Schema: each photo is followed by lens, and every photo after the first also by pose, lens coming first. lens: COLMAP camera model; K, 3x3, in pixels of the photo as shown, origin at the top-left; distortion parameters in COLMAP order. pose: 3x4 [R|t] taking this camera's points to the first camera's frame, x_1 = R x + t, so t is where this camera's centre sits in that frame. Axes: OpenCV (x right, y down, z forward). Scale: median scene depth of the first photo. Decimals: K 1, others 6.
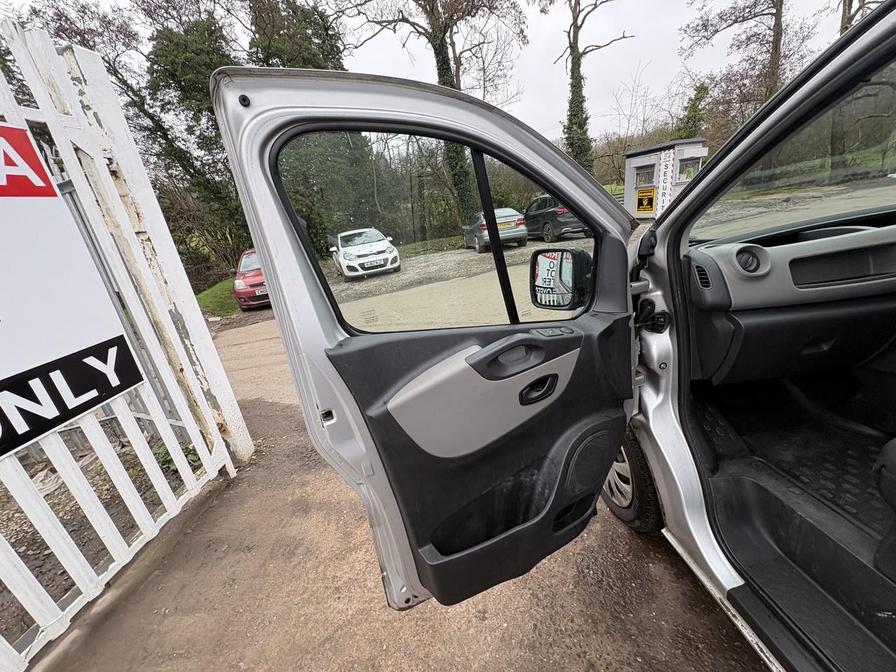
lens RADIAL K [[356.5, 0, 446.5], [0, 356.5, 336.8], [0, 0, 1]] dist [-0.001069, 0.000278]
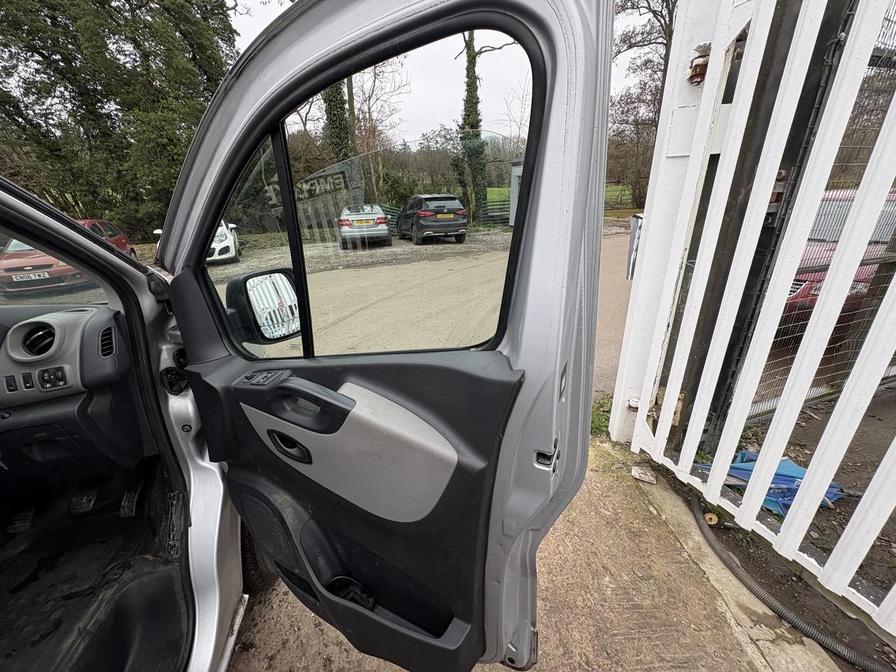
lens RADIAL K [[356.5, 0, 452.4], [0, 356.5, 337.5], [0, 0, 1]] dist [-0.001069, 0.000278]
pose [[0.988938, 0.050808, 0.139354, 0.252826], [-0.055620, 0.997975, 0.030852, -0.042824], [-0.137504, -0.038261, 0.989762, 0.005230]]
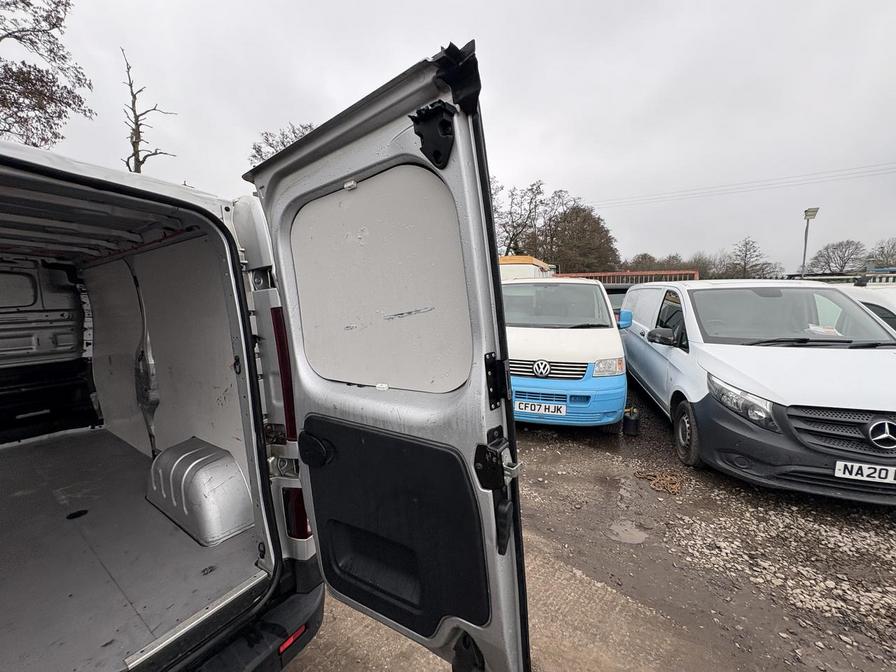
lens RADIAL K [[356.5, 0, 448.1], [0, 356.5, 336.6], [0, 0, 1]] dist [-0.001069, 0.000278]
pose [[0.628487, 0.048551, 0.776304, 0.157114], [0.181676, 0.961281, -0.207203, 0.078087], [-0.756306, 0.271259, 0.595332, -0.289601]]
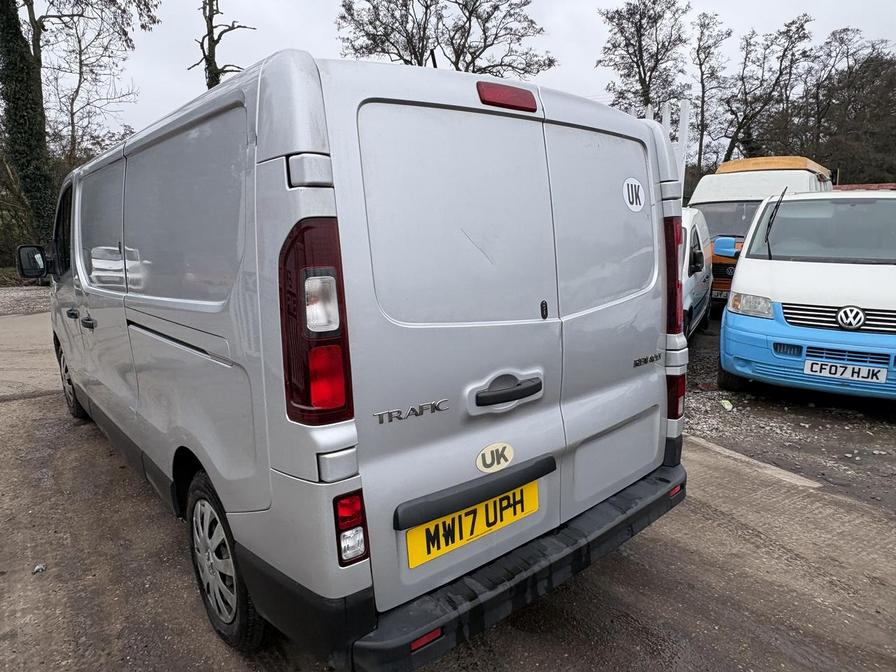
lens RADIAL K [[573.3, 0, 448.0], [0, 573.3, 332.1], [0, 0, 1]] dist [0.003642, -0.001237]
pose [[0.806887, 0.032095, 0.589833, 0.044241], [0.089190, 0.980456, -0.175362, 0.102599], [-0.583933, 0.194104, 0.788255, -0.293346]]
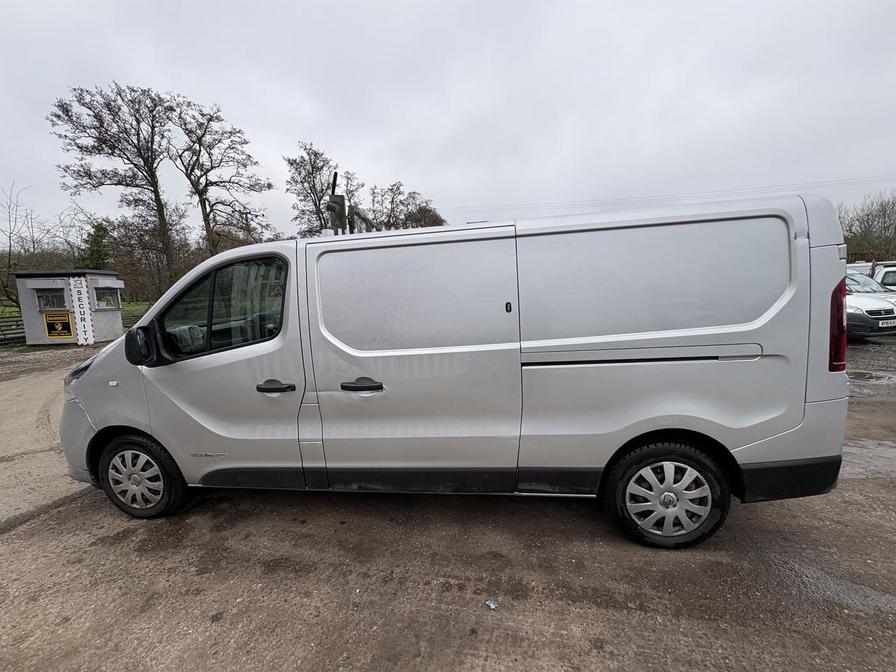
lens RADIAL K [[356.5, 0, 448.0], [0, 356.5, 335.6], [0, 0, 1]] dist [-0.001069, 0.000278]
pose [[0.236234, 0.002511, 0.971693, -0.084906], [0.333527, 0.939034, -0.083513, 0.045706], [-0.912663, 0.343815, 0.220994, -0.084493]]
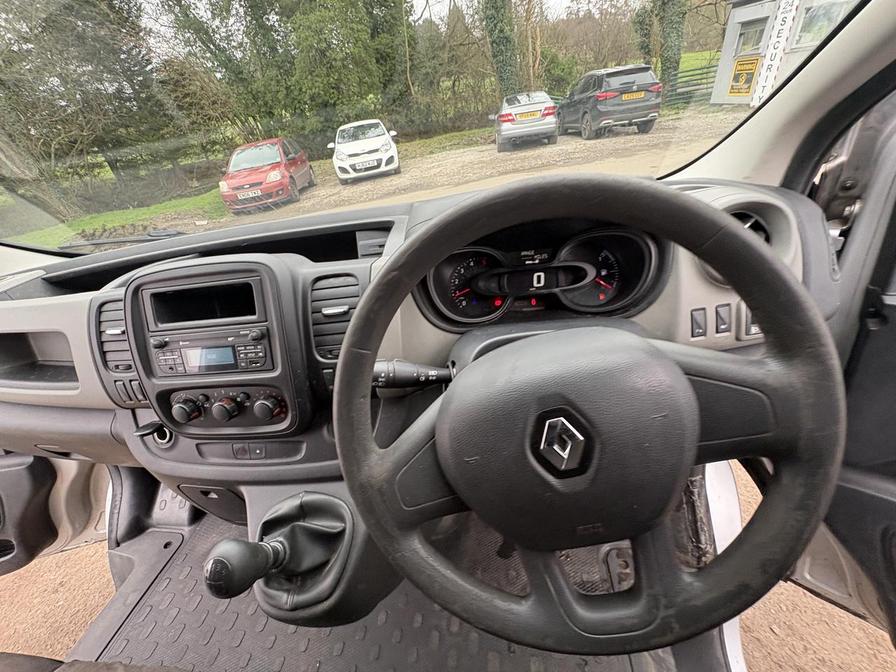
lens RADIAL K [[356.5, 0, 450.9], [0, 356.5, 337.2], [0, 0, 1]] dist [-0.001069, 0.000278]
pose [[0.980262, 0.106604, -0.166500, 0.161482], [-0.057251, 0.959148, 0.277051, -0.036732], [0.189233, -0.262050, 0.946320, 0.048442]]
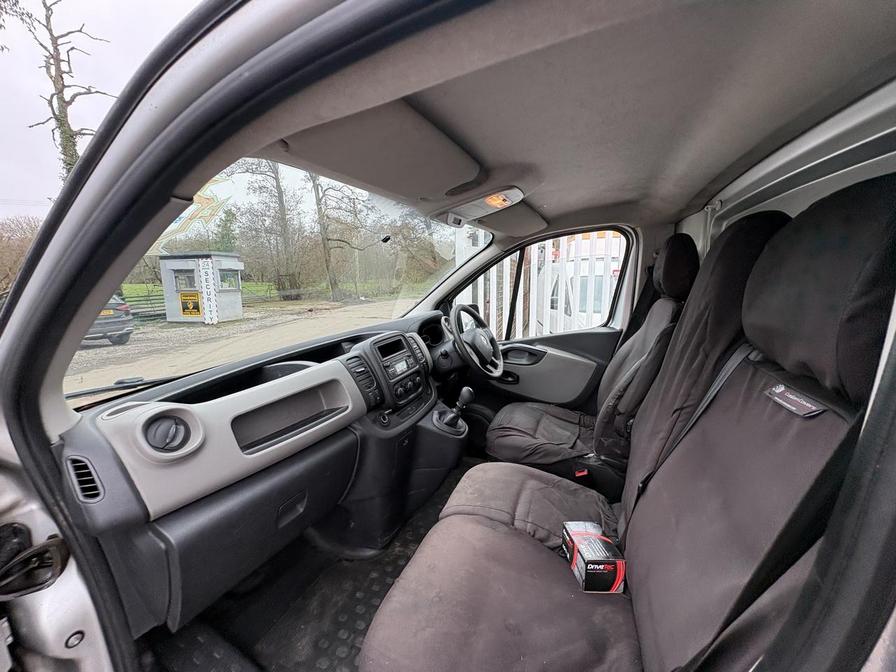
lens RADIAL K [[356.5, 0, 447.4], [0, 356.5, 339.2], [0, 0, 1]] dist [-0.001069, 0.000278]
pose [[0.467876, -0.022608, 0.883505, 0.043953], [0.256001, 0.960283, -0.110998, -0.014893], [-0.845905, 0.278112, 0.455081, 0.019861]]
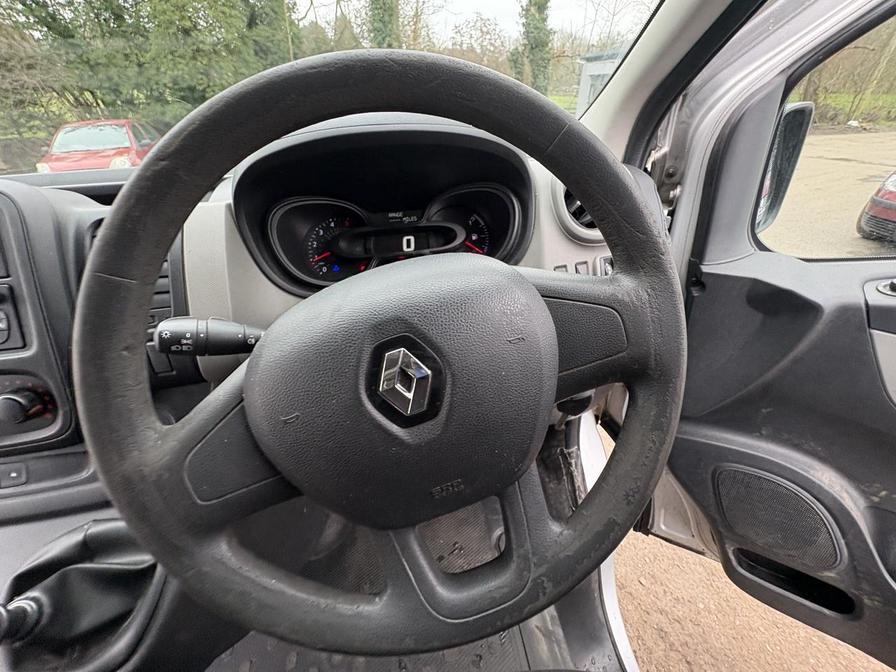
lens RADIAL K [[356.5, 0, 450.3], [0, 356.5, 336.6], [0, 0, 1]] dist [-0.001069, 0.000278]
pose [[0.992561, 0.066825, 0.101770, 0.165395], [-0.088477, 0.970123, 0.225906, -0.031132], [-0.083634, -0.233230, 0.968819, 0.052206]]
